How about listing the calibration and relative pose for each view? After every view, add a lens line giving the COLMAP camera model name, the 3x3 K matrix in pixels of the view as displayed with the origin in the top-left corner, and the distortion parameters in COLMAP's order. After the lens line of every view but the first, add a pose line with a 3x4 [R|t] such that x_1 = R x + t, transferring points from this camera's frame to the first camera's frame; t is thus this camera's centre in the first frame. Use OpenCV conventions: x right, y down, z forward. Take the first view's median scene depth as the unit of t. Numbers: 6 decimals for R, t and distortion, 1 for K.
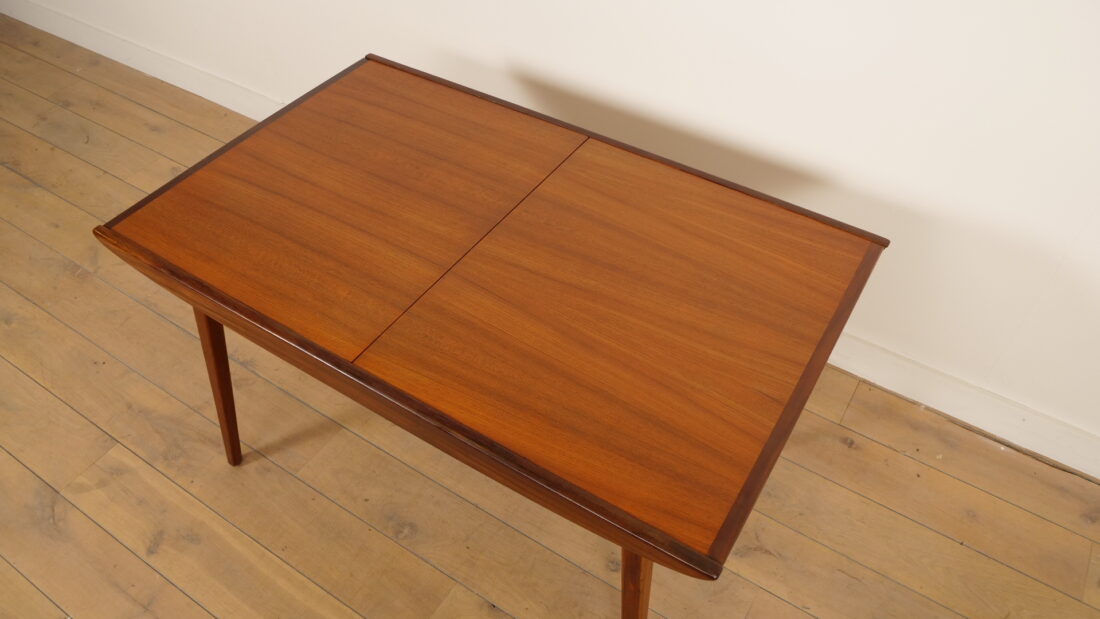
lens RADIAL K [[795.9, 0, 551.9], [0, 795.9, 310.4], [0, 0, 1]] dist [-0.049544, 0.021368]
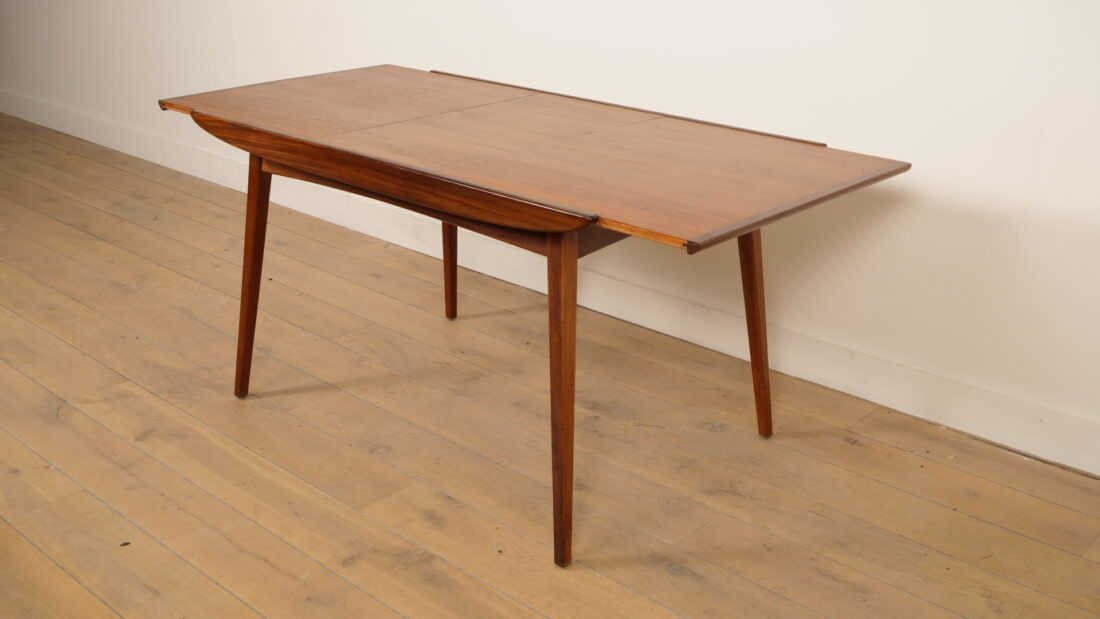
lens RADIAL K [[1141.2, 0, 550.0], [0, 1141.2, 309.5], [0, 0, 1]] dist [-0.002864, -0.001303]
pose [[0.985441, 0.064772, -0.157196, 0.238392], [-0.124616, 0.904144, -0.408650, 0.664263], [0.115658, 0.422290, 0.899052, -0.349435]]
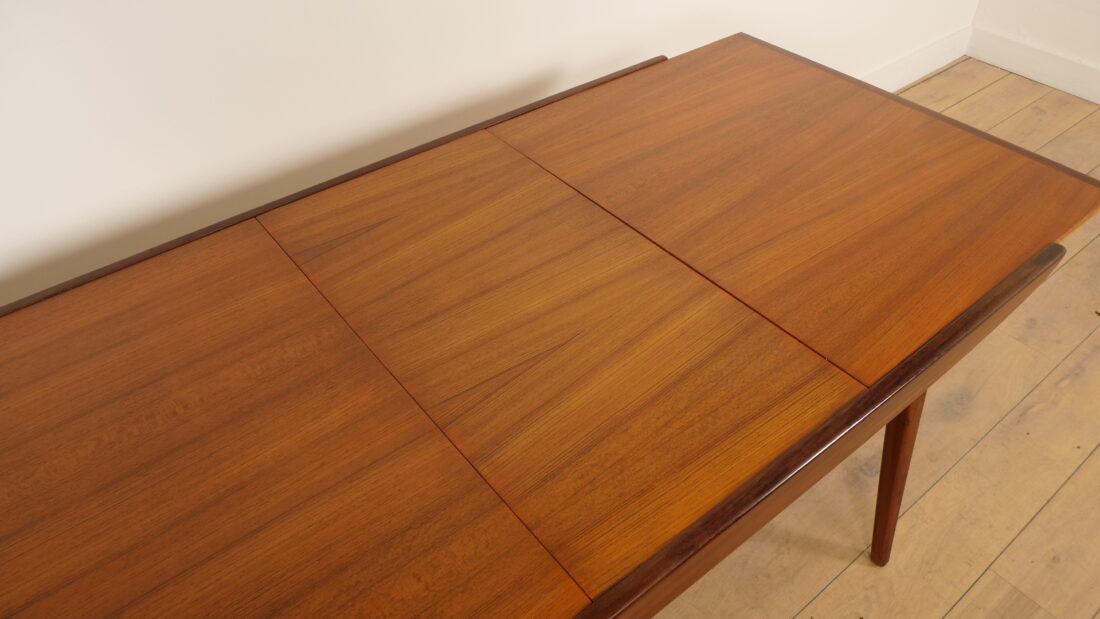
lens RADIAL K [[795.9, 0, 551.9], [0, 795.9, 310.4], [0, 0, 1]] dist [-0.049544, 0.021368]
pose [[0.322653, -0.640515, 0.696876, -0.414044], [0.692711, 0.661523, 0.287296, -0.203249], [-0.645016, 0.390037, 0.657134, 0.417933]]
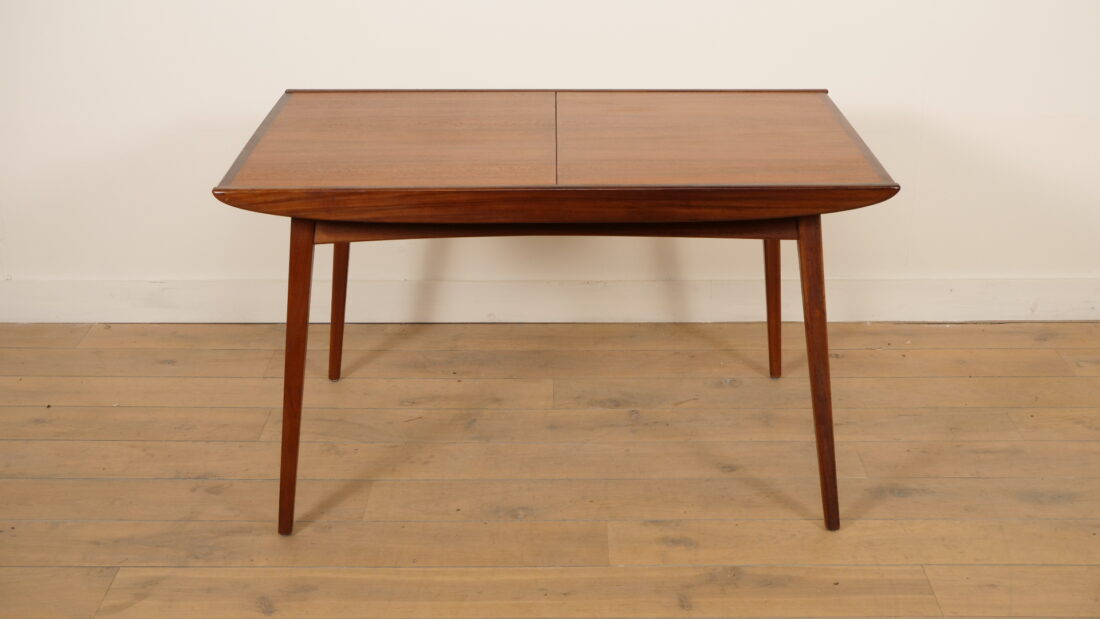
lens RADIAL K [[1430.4, 0, 550.0], [0, 1430.4, 309.5], [0, 0, 1]] dist [0.022710, 0.021134]
pose [[0.845975, -0.208512, 0.490763, -0.875129], [0.390802, 0.868611, -0.304613, 0.566707], [-0.362767, 0.449486, 0.816310, -0.421451]]
